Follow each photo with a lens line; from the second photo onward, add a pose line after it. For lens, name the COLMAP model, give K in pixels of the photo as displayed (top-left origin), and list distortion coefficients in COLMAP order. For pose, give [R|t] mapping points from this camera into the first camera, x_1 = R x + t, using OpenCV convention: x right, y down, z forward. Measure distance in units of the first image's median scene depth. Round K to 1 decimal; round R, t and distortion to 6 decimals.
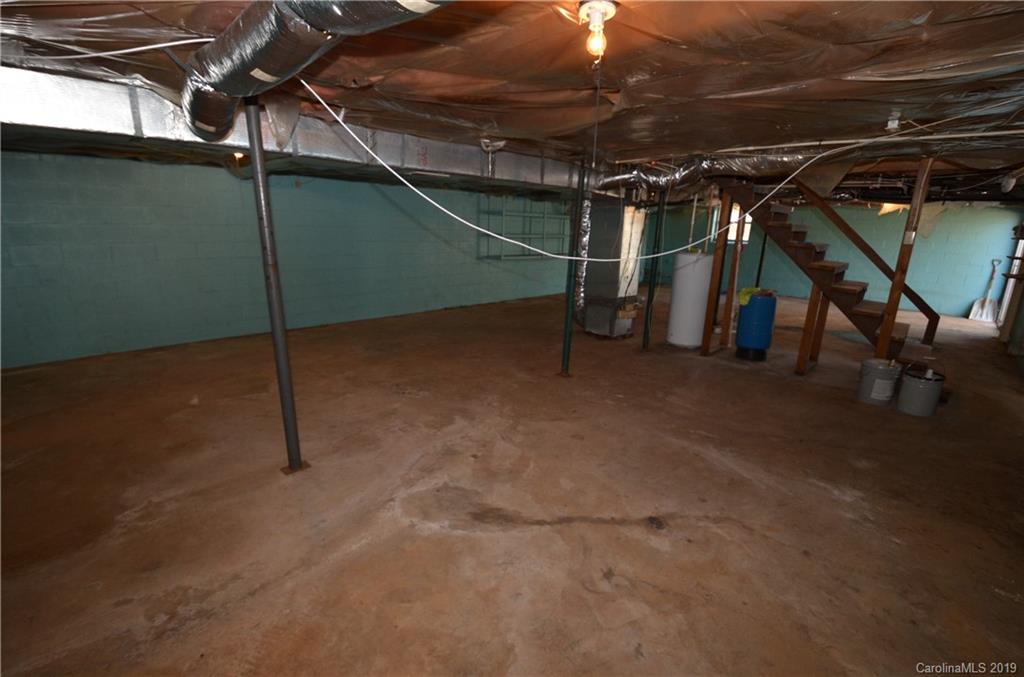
lens RADIAL K [[452.9, 0, 510.2], [0, 452.9, 350.4], [0, 0, 1]] dist [0.016995, -0.030095]
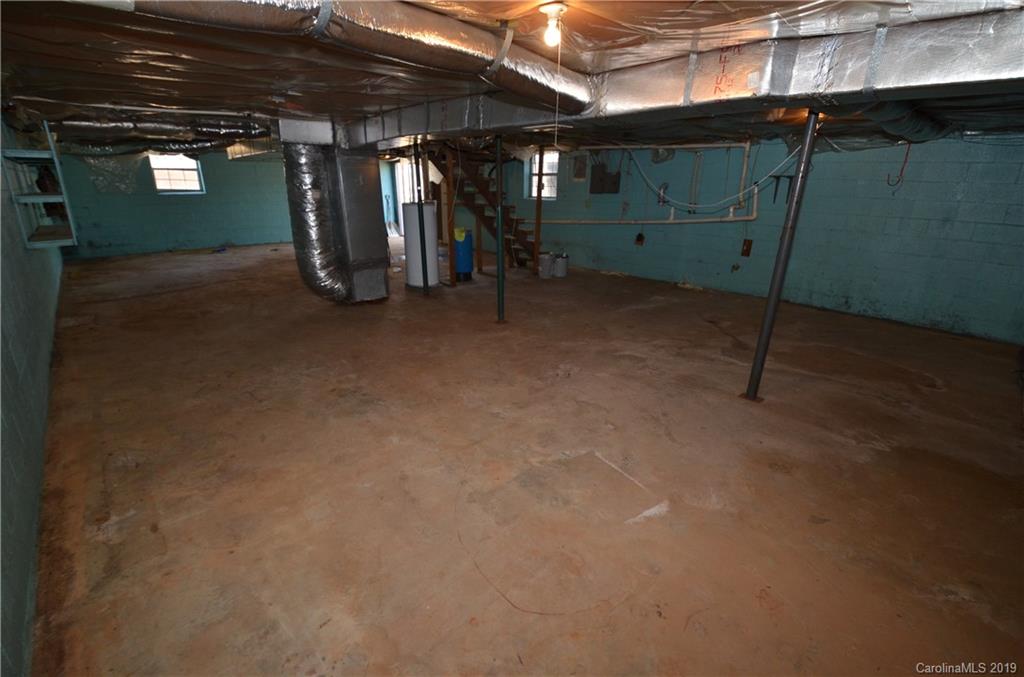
lens RADIAL K [[452.9, 0, 510.2], [0, 452.9, 350.4], [0, 0, 1]] dist [0.016995, -0.030095]
pose [[0.042168, -0.359080, 0.932354, -1.358093], [0.243621, 0.908712, 0.338956, -0.364739], [-0.968953, 0.212848, 0.125798, 1.236563]]
